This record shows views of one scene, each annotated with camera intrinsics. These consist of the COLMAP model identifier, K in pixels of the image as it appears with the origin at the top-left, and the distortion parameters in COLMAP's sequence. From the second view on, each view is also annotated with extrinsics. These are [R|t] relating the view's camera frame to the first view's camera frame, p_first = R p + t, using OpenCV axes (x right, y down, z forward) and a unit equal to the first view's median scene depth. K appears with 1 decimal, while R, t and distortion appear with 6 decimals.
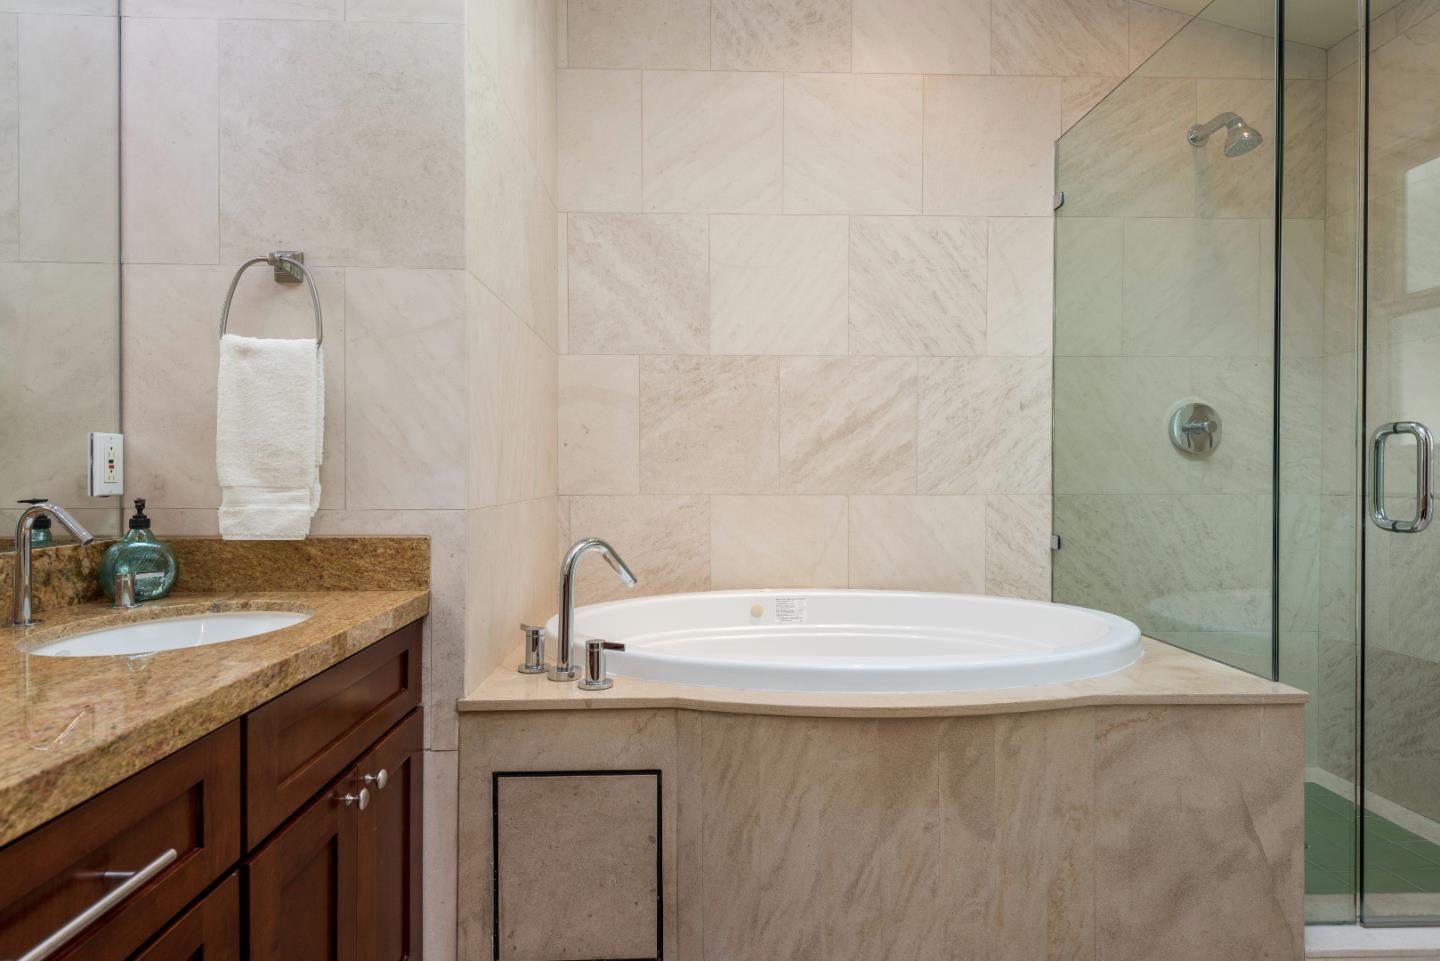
lens RADIAL K [[795.6, 0, 724.8], [0, 795.6, 483.0], [0, 0, 1]] dist [0.032073, -0.021723]
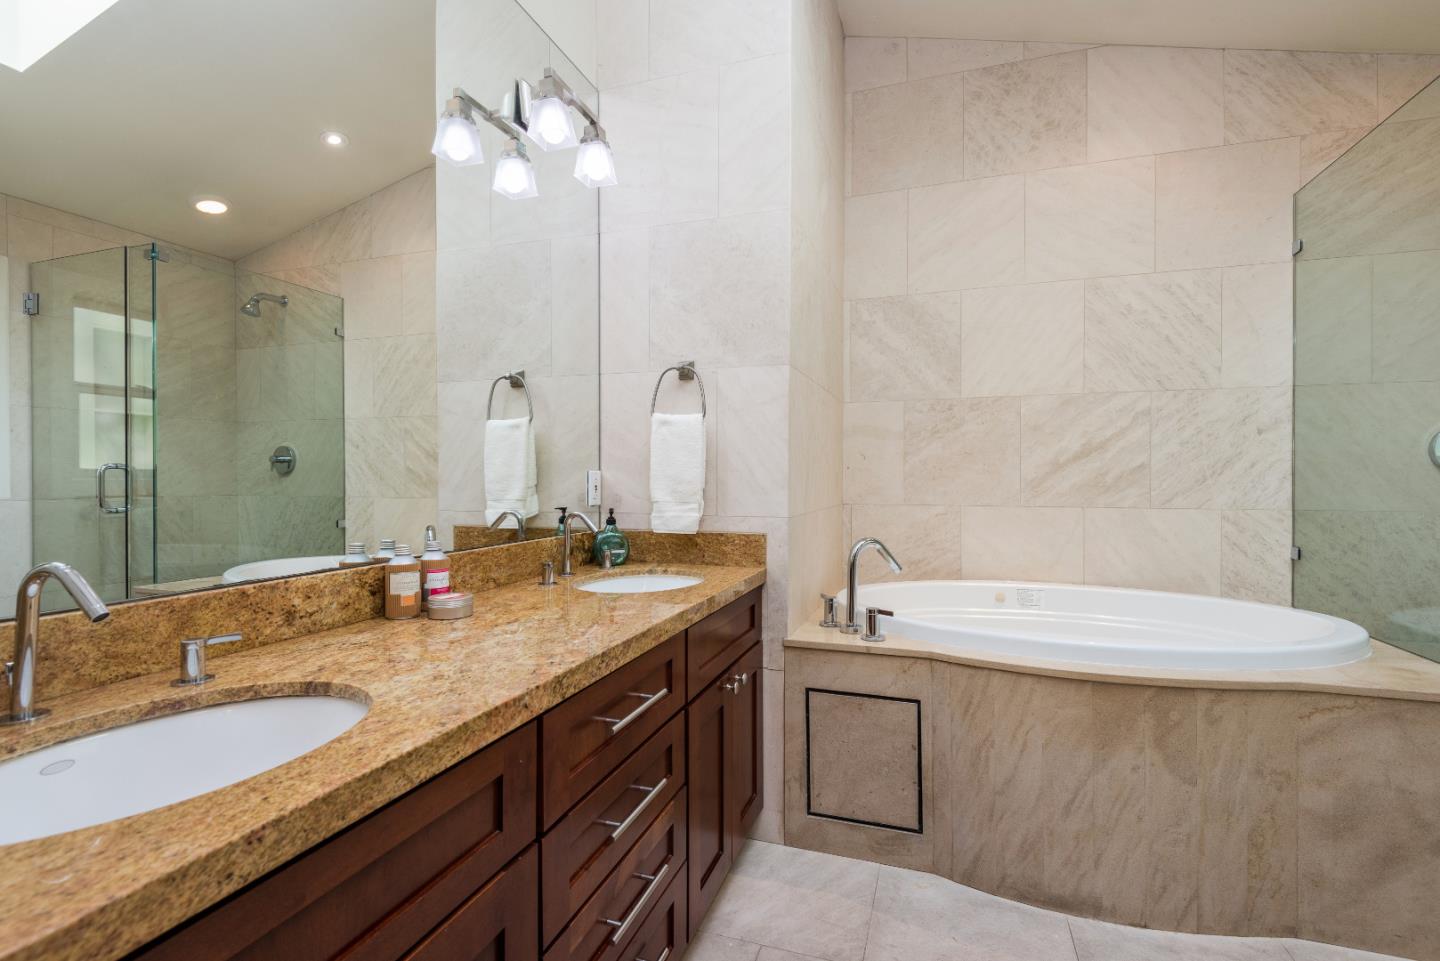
lens RADIAL K [[795.6, 0, 665.2], [0, 795.6, 471.7], [0, 0, 1]] dist [0.032073, -0.021723]
pose [[0.921639, 0.001331, -0.388046, 0.052698], [-0.000114, 0.999995, 0.003160, -0.055922], [0.388048, -0.002868, 0.921635, -0.484053]]
